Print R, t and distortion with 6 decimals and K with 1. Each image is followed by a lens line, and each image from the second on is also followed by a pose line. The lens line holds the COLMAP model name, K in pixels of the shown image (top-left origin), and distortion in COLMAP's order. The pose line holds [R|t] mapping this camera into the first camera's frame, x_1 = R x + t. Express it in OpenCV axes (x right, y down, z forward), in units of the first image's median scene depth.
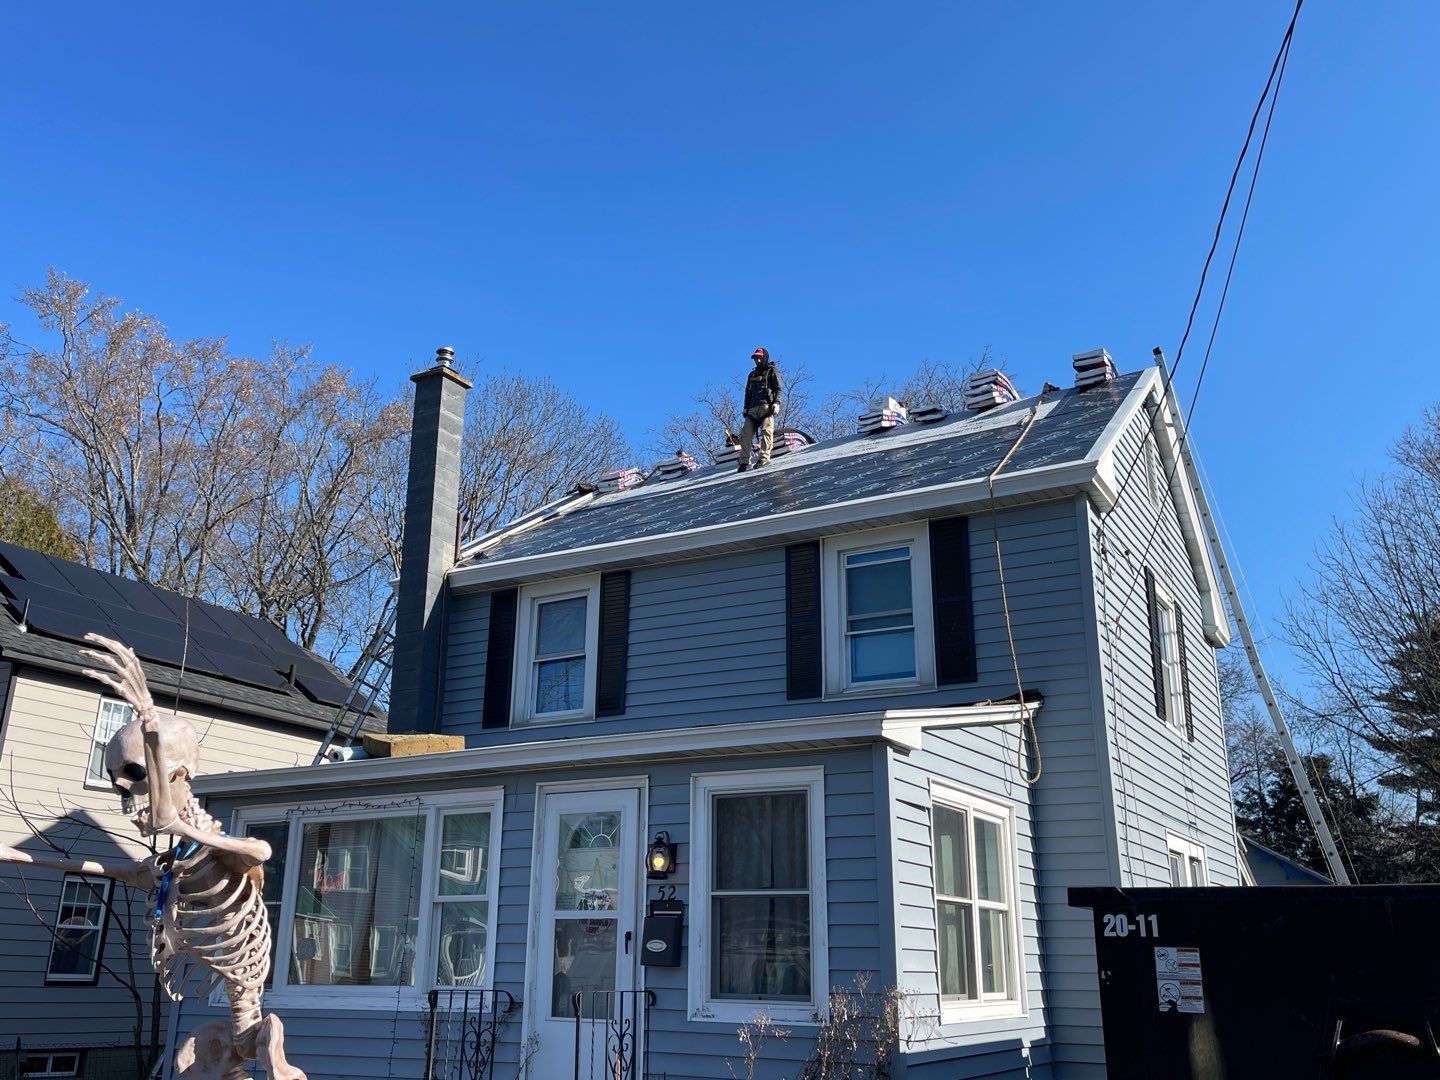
lens RADIAL K [[1285.1, 0, 717.8], [0, 1285.1, 532.9], [0, 0, 1]] dist [0.028851, -0.037200]
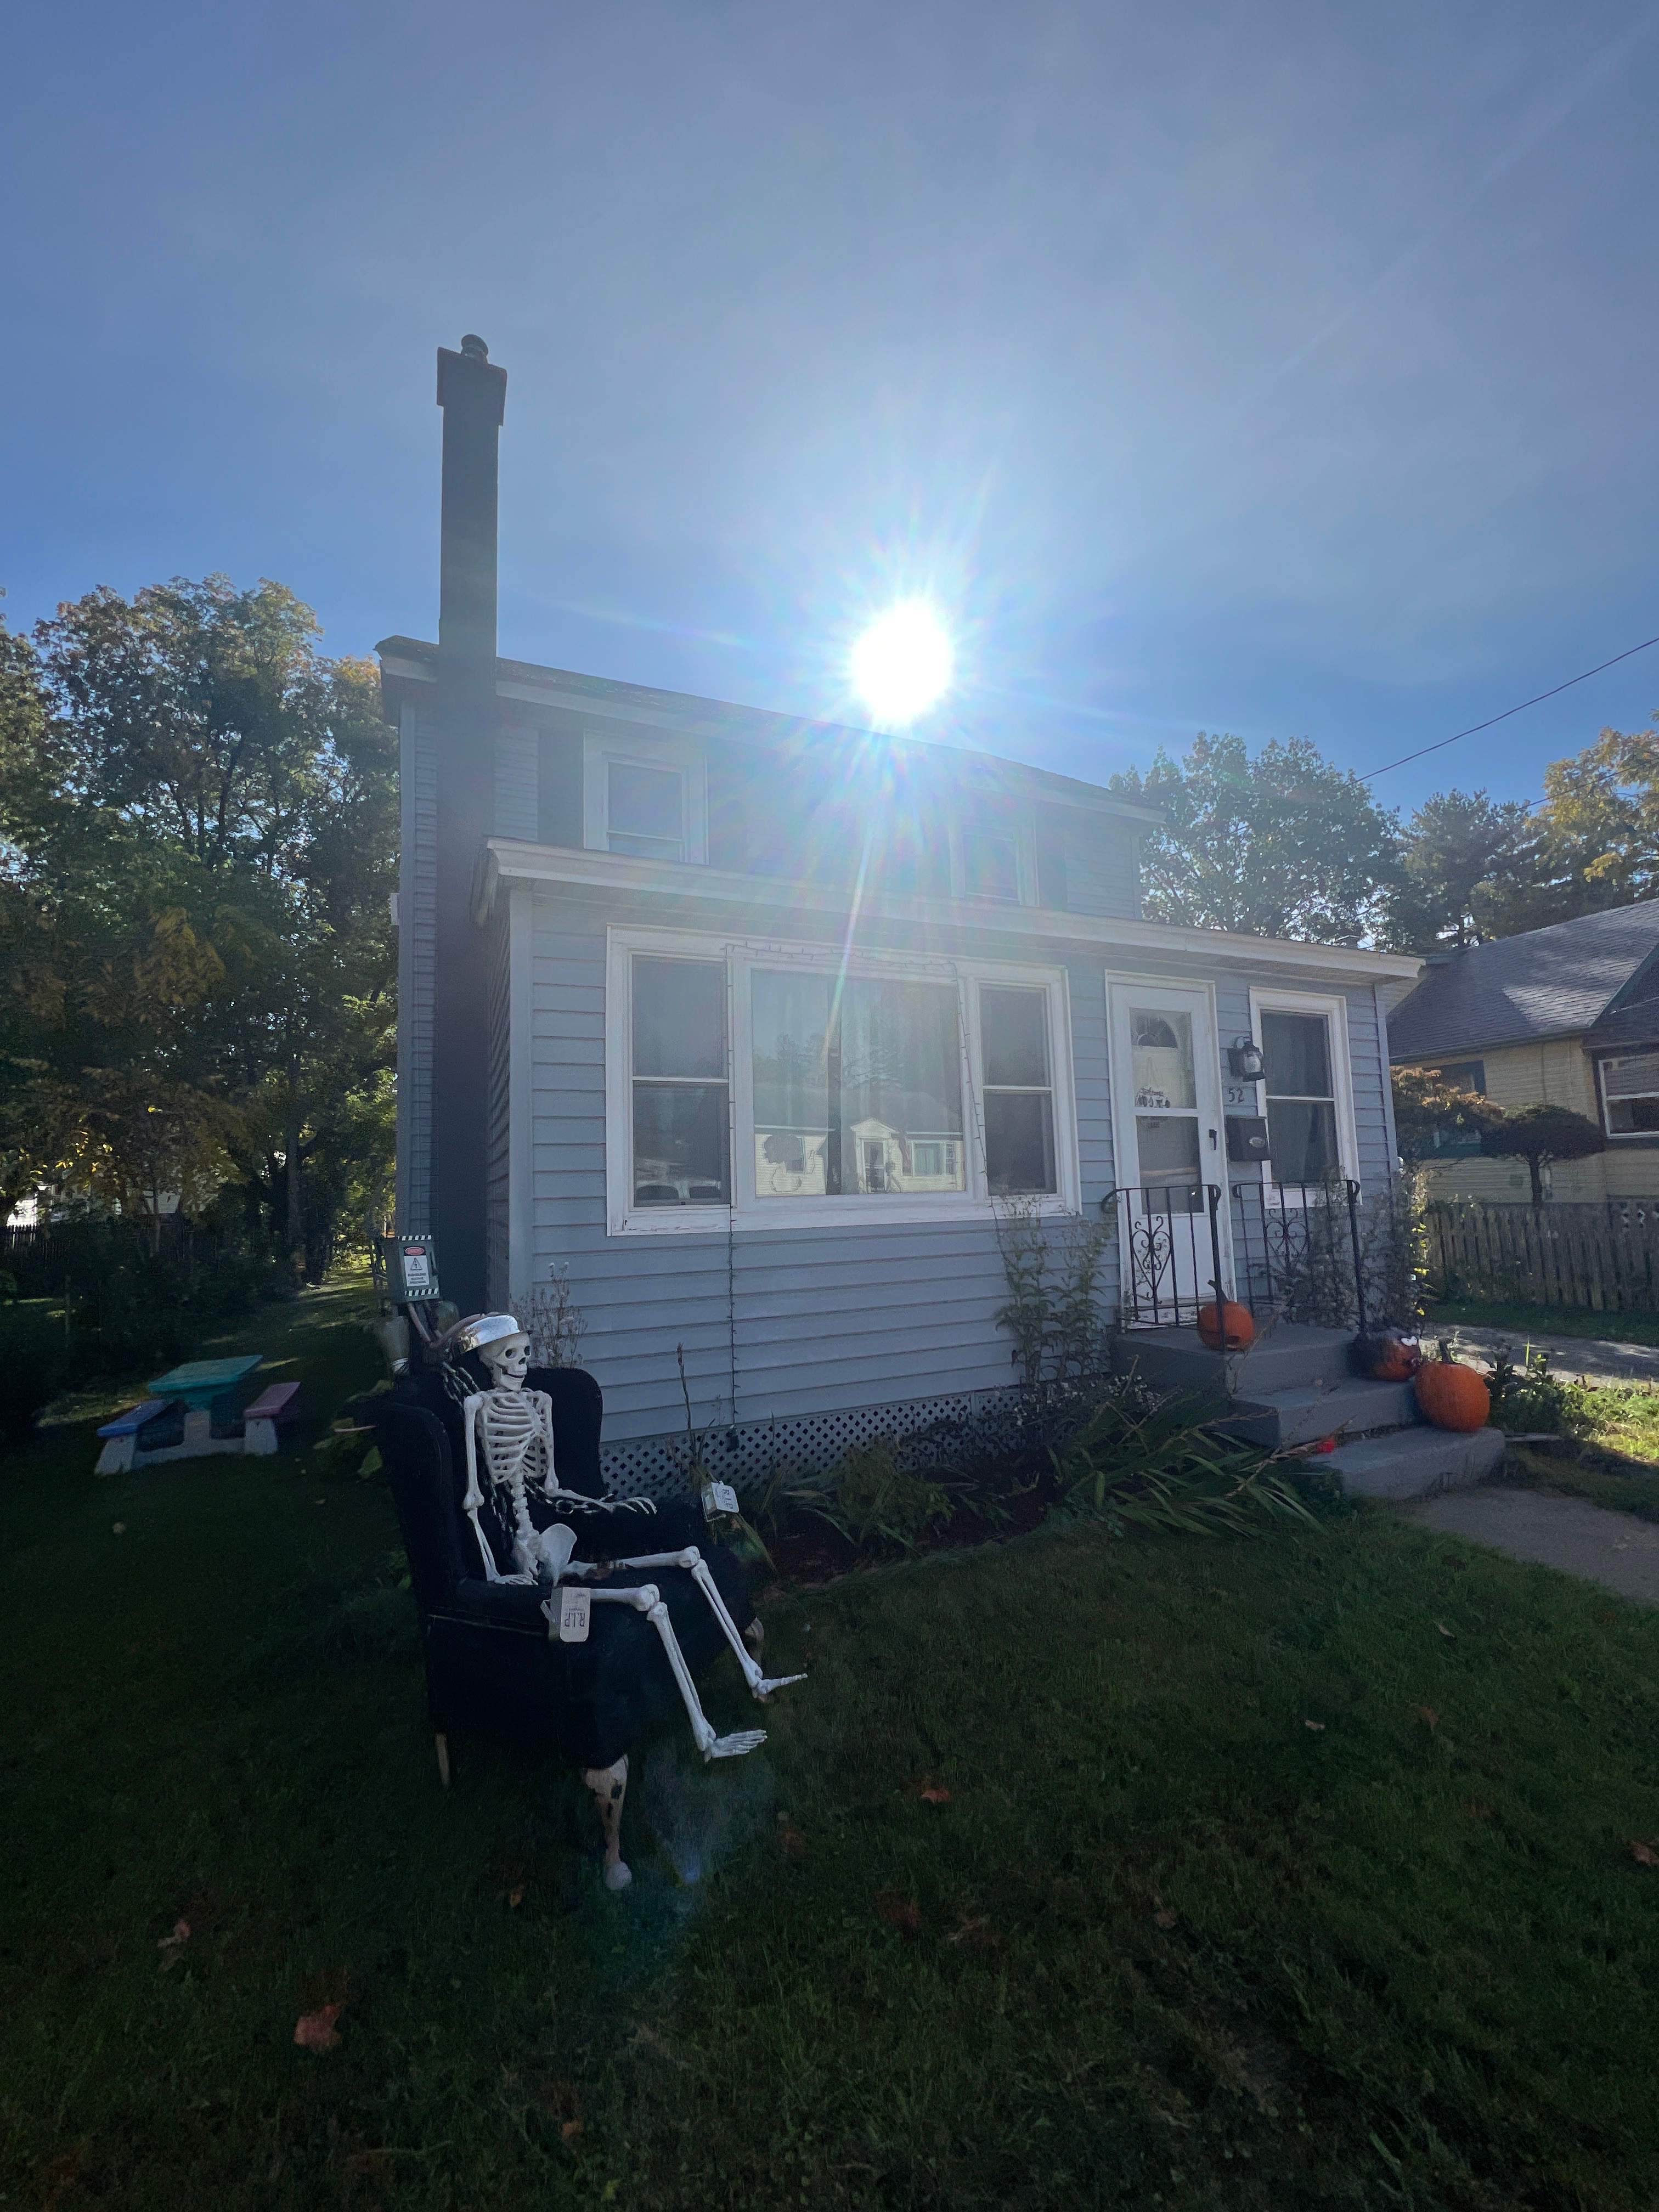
lens RADIAL K [[886.1, 0, 834.6], [0, 886.1, 1116.1], [0, 0, 1]] dist [-0.002130, -0.000084]
pose [[0.597204, 0.048206, 0.800640, -0.565191], [-0.221928, 0.969154, 0.107186, 0.206493], [-0.770776, -0.241696, 0.589481, 0.584077]]
